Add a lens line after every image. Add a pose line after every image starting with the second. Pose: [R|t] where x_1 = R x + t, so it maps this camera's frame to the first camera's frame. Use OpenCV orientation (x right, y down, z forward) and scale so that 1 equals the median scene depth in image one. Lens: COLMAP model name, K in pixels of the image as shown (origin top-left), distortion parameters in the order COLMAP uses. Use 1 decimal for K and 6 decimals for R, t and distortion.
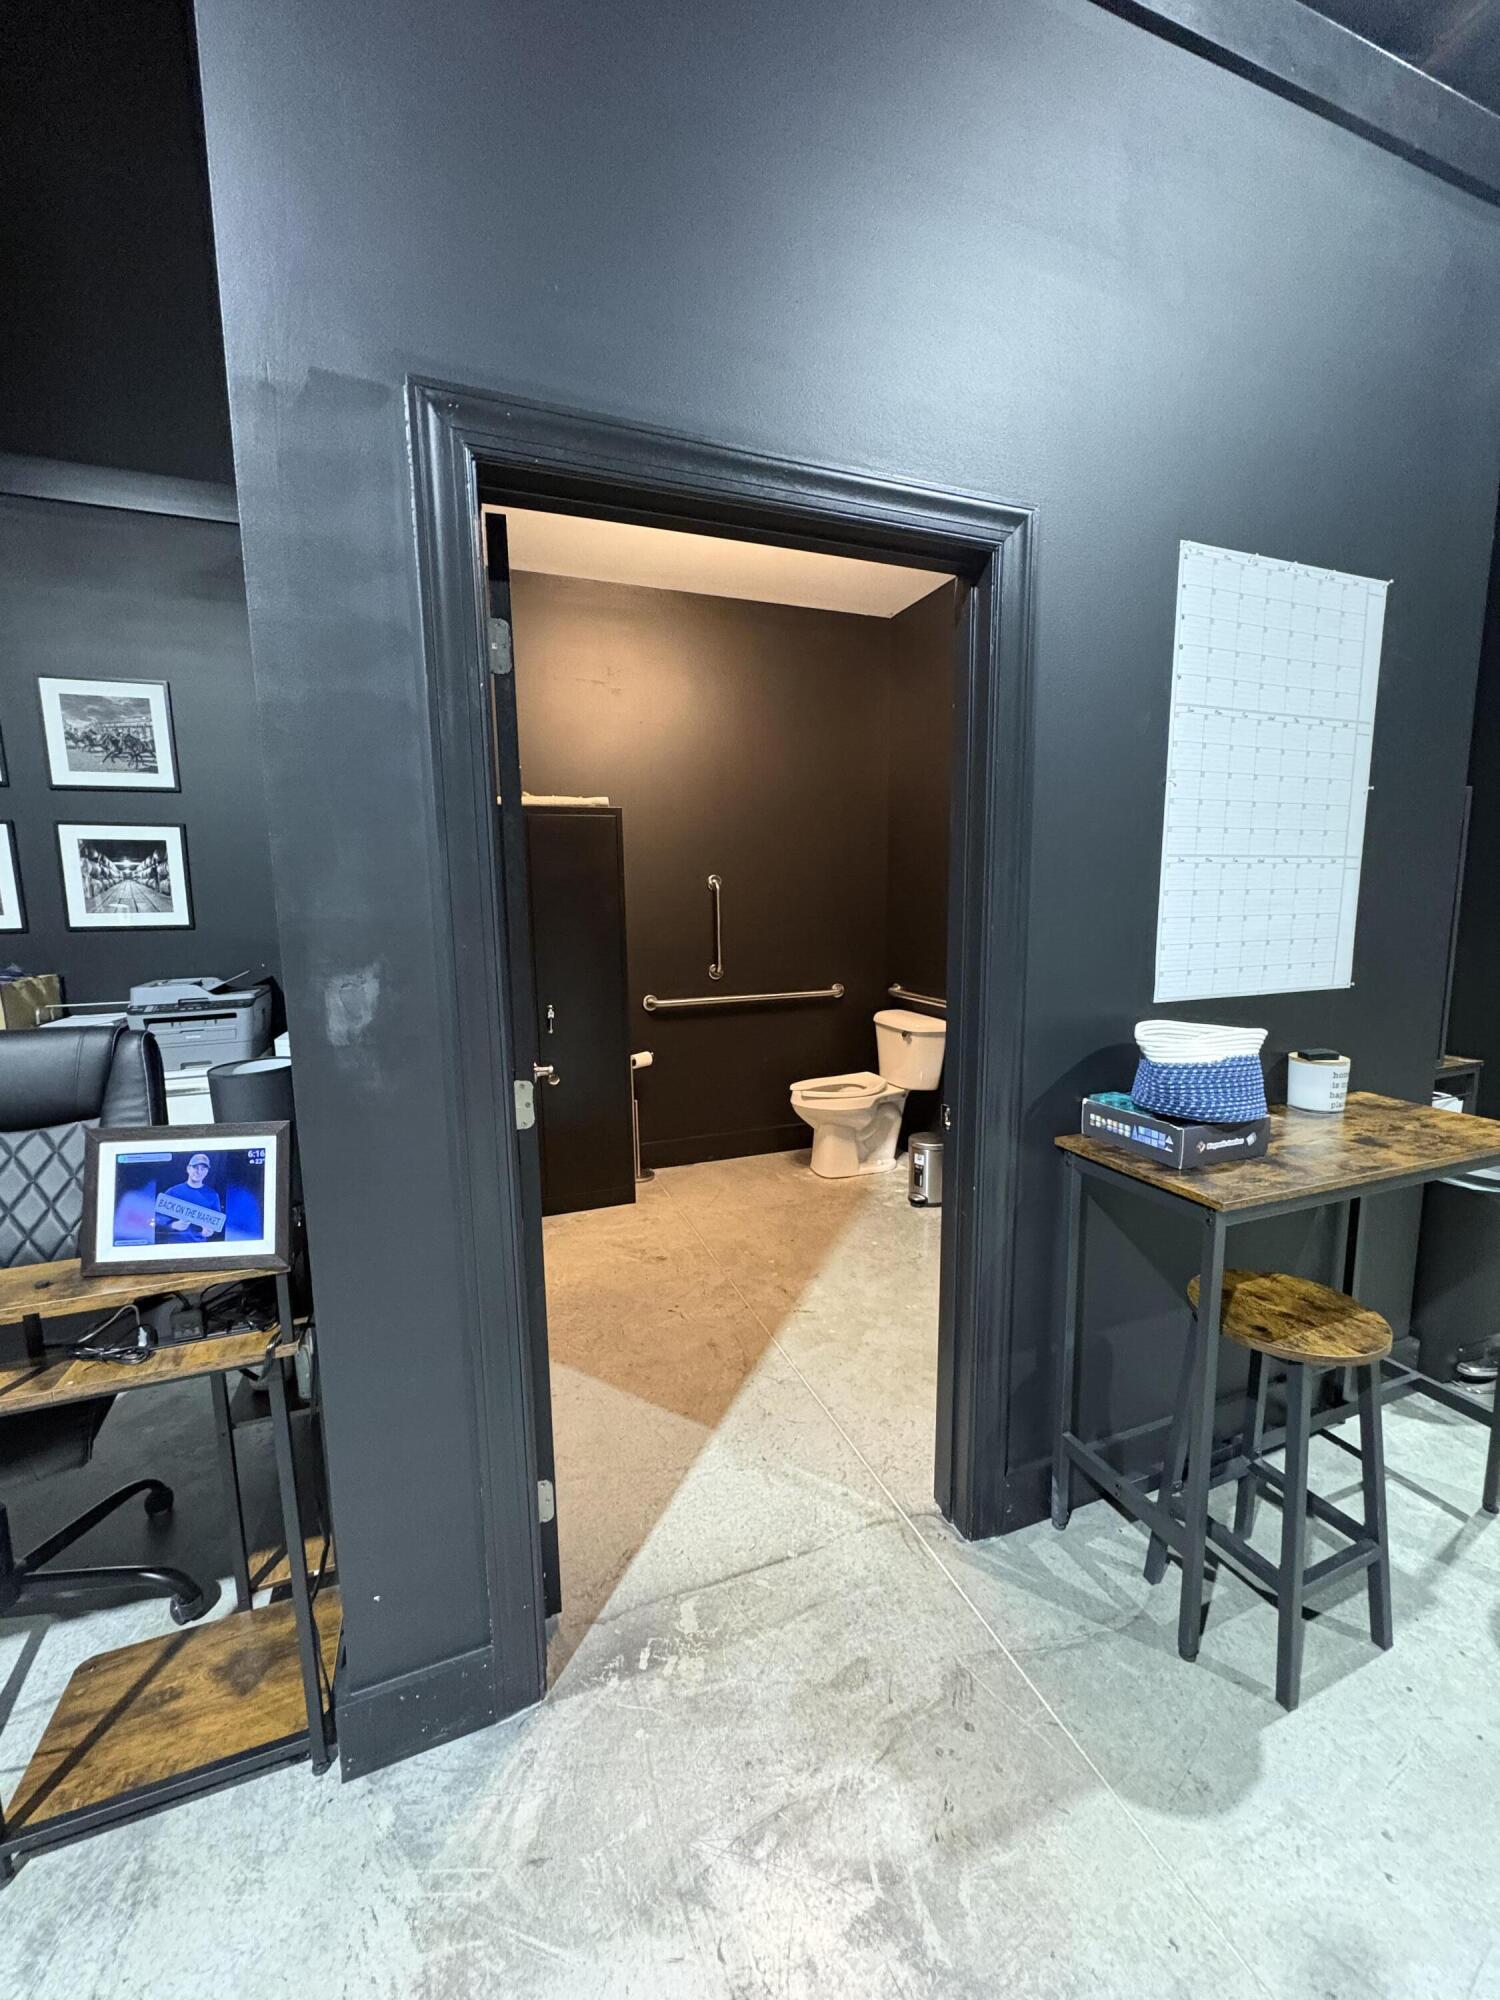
lens RADIAL K [[792.3, 0, 750.0], [0, 792.3, 1000.0], [0, 0, 1]] dist [-0.000832, 0.000283]
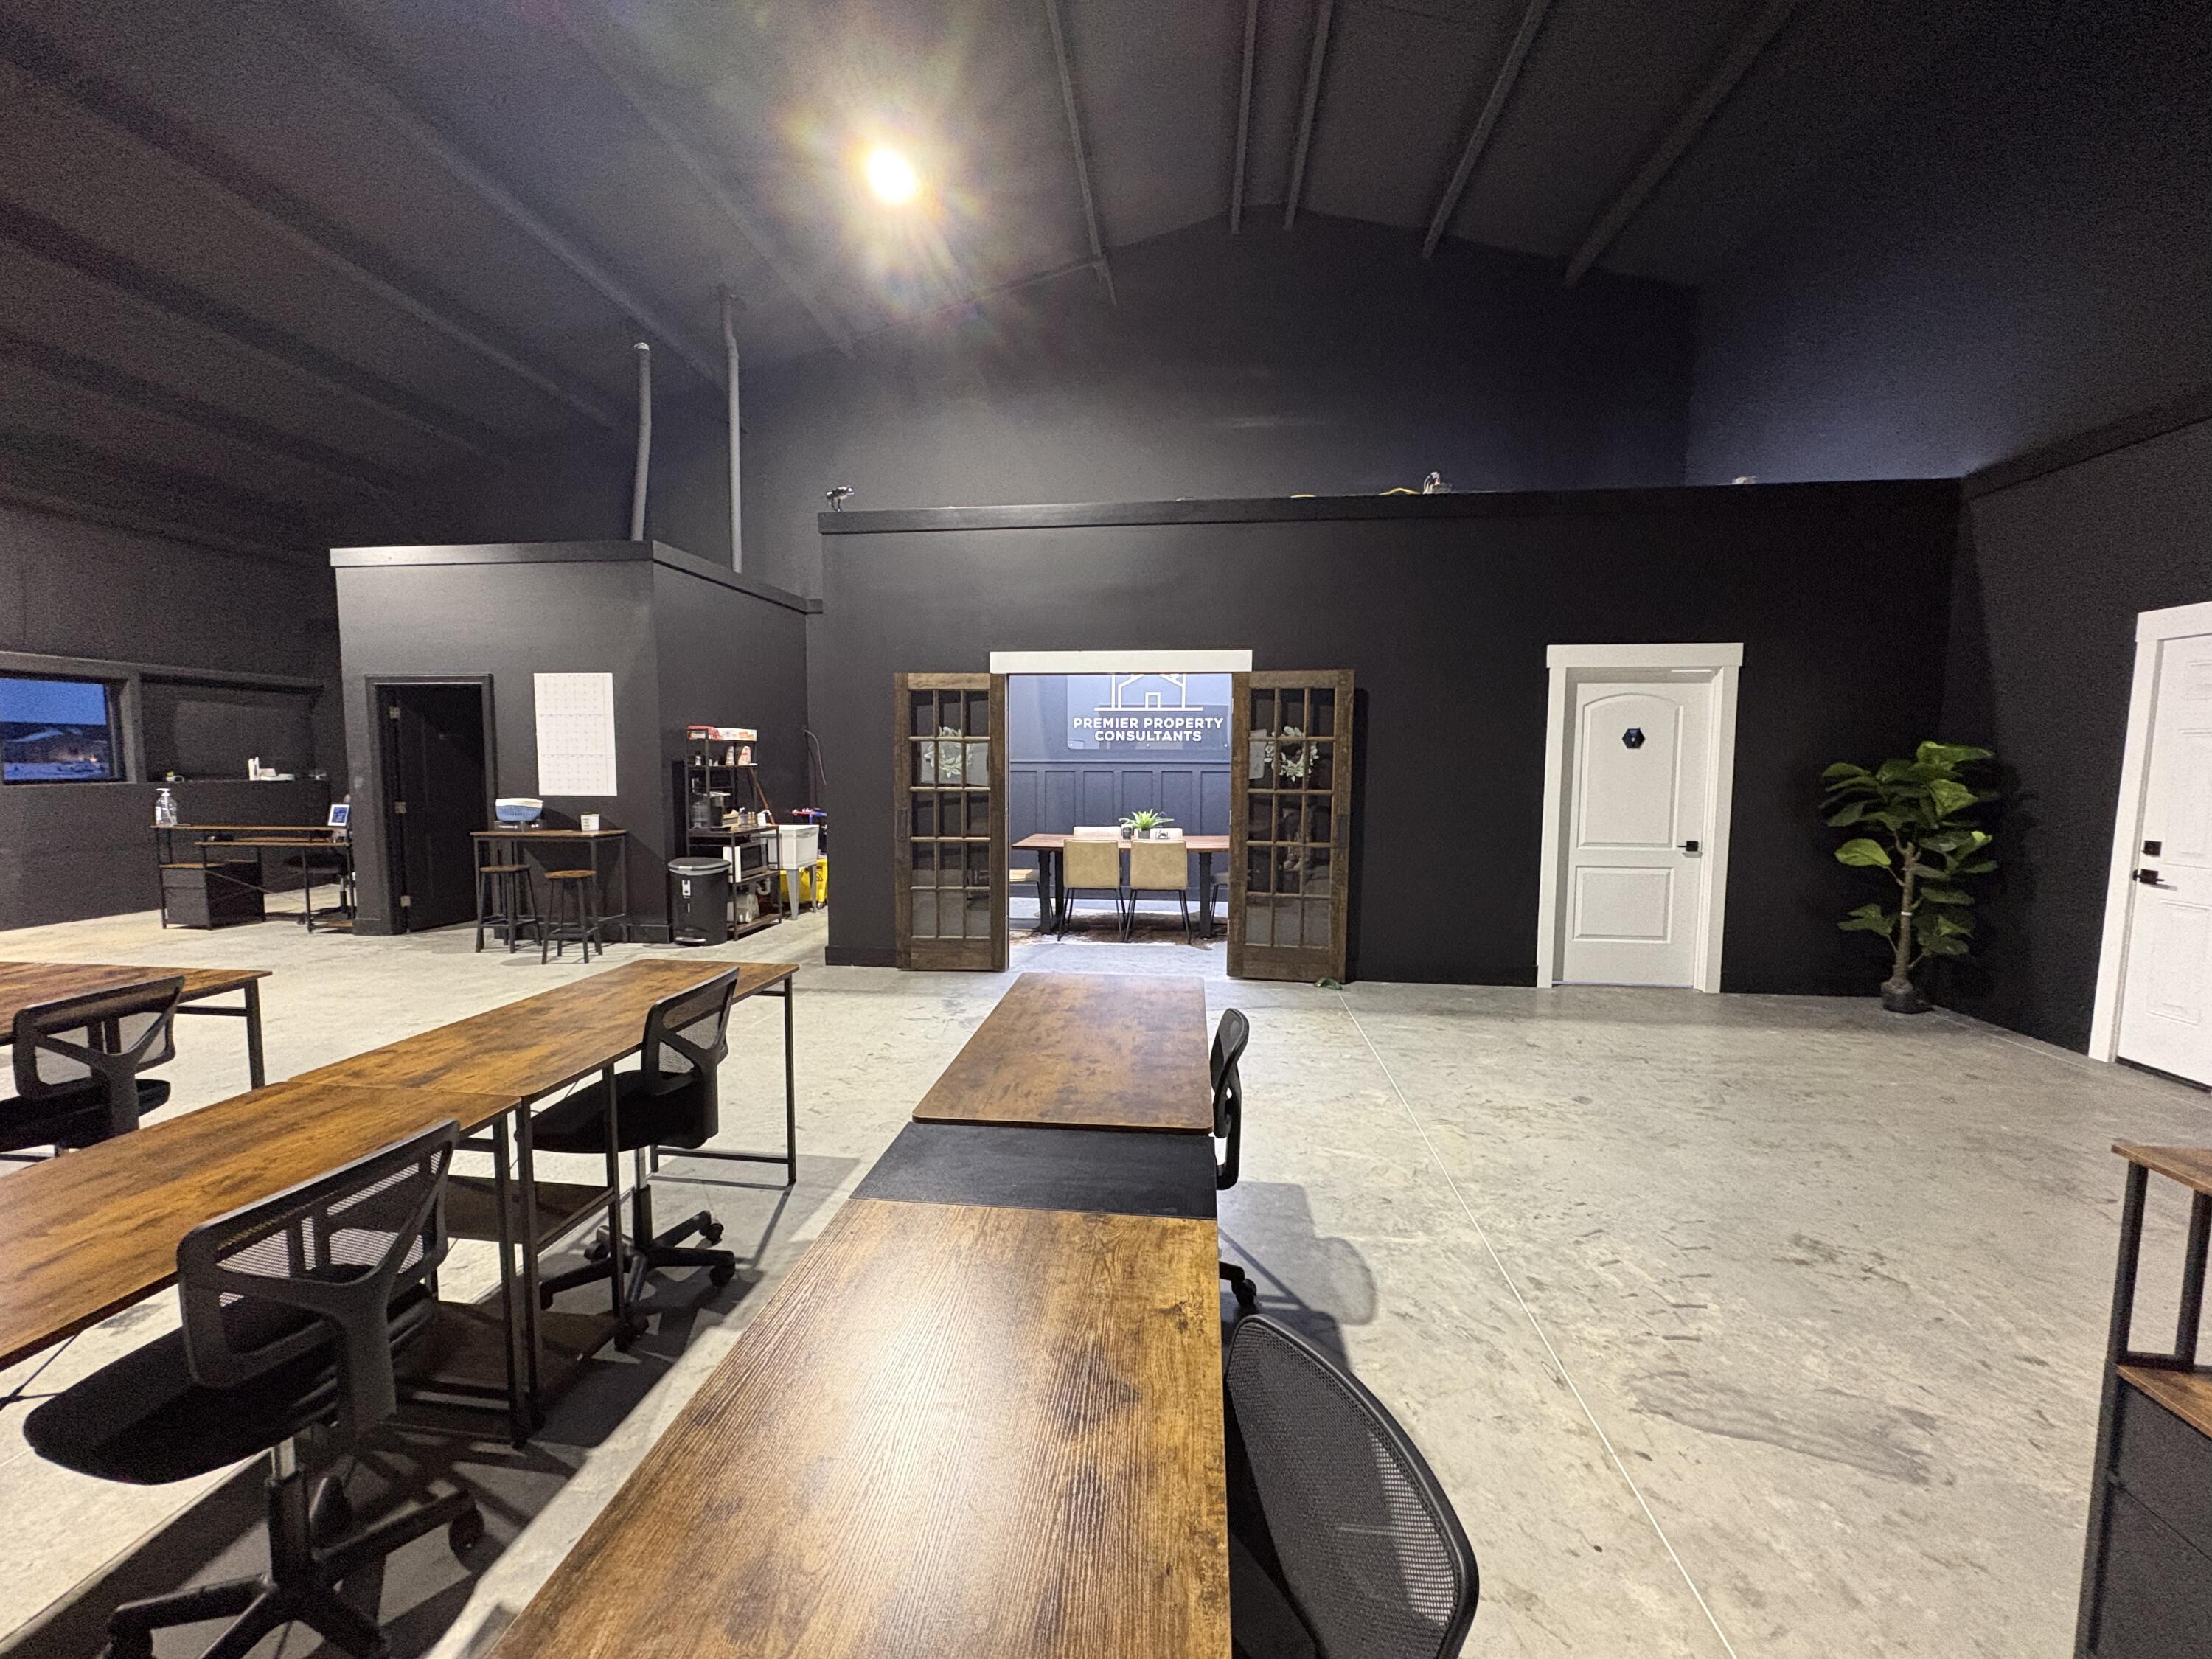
lens RADIAL K [[876.3, 0, 1104.7], [0, 876.3, 831.9], [0, 0, 1]] dist [-0.000832, 0.000283]
pose [[0.887875, 0.051404, -0.457204, 5.139365], [-0.077604, 0.996233, -0.038696, 0.147848], [0.453493, 0.069838, 0.888520, -1.534242]]
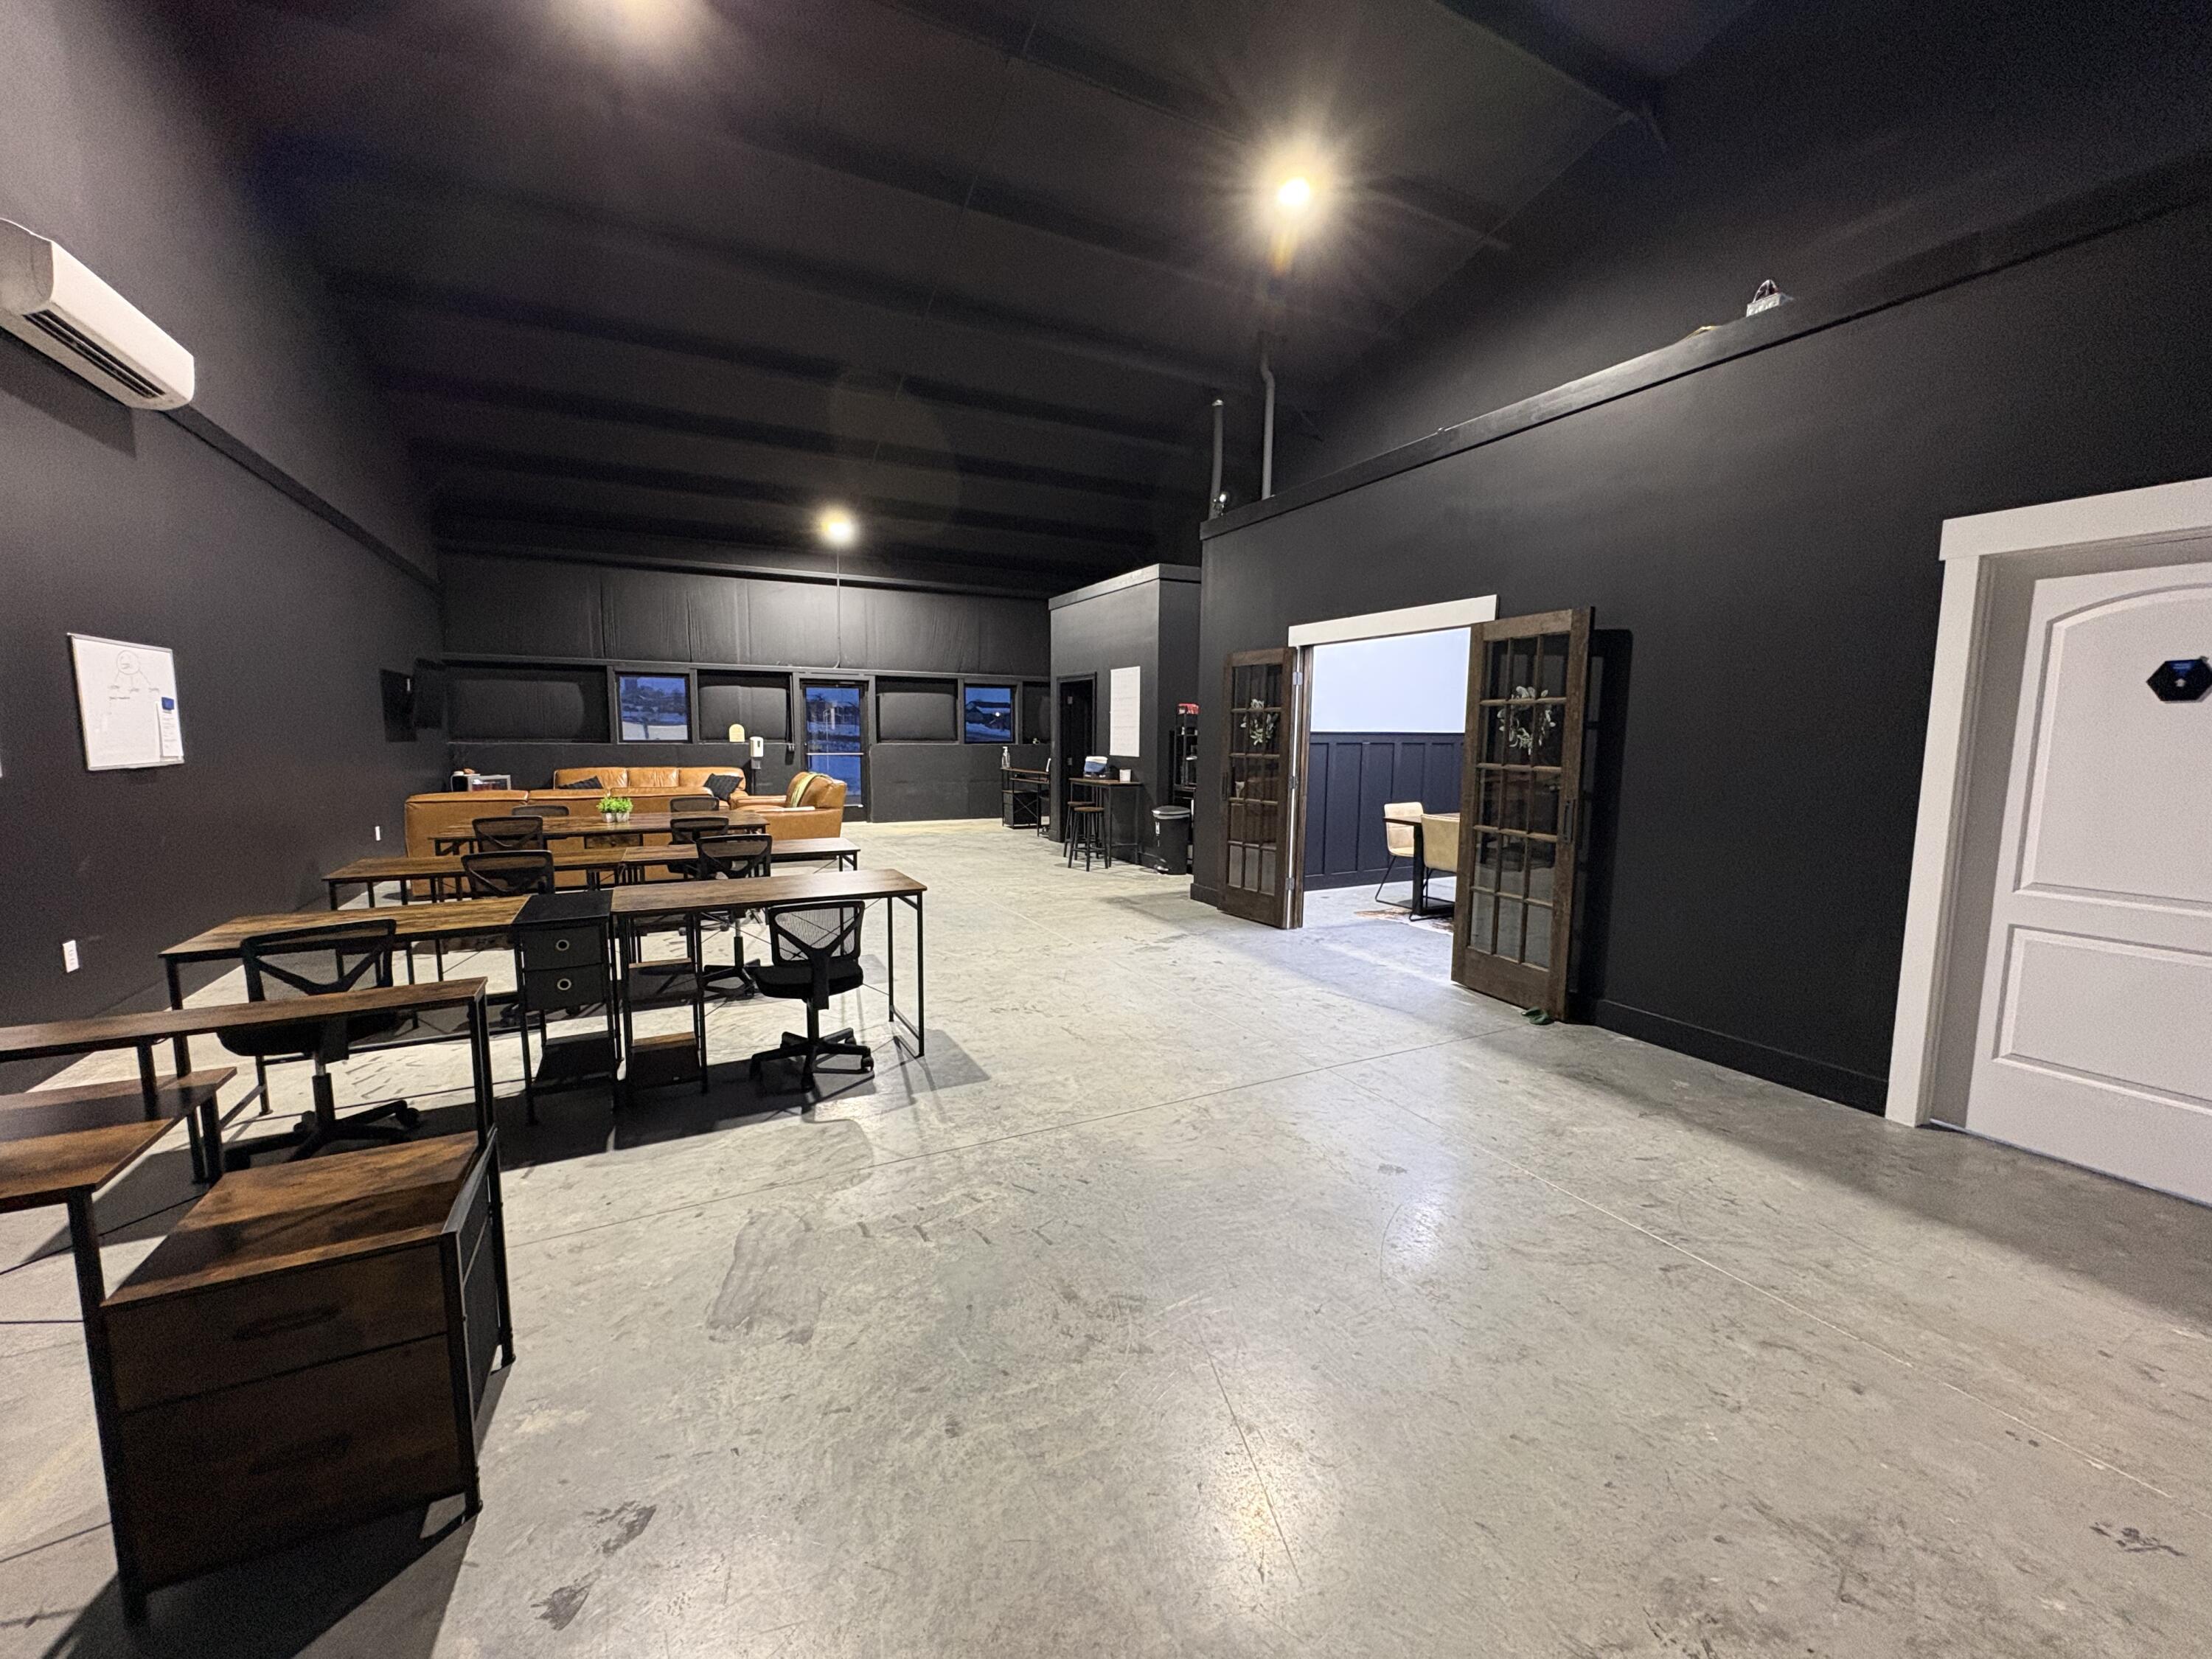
lens RADIAL K [[876.3, 0, 1104.7], [0, 876.3, 831.9], [0, 0, 1]] dist [-0.000832, 0.000283]
pose [[0.107263, 0.124386, -0.986419, 6.905849], [-0.147133, 0.983205, 0.107981, -0.119484], [0.983284, 0.133553, 0.123762, 0.344722]]
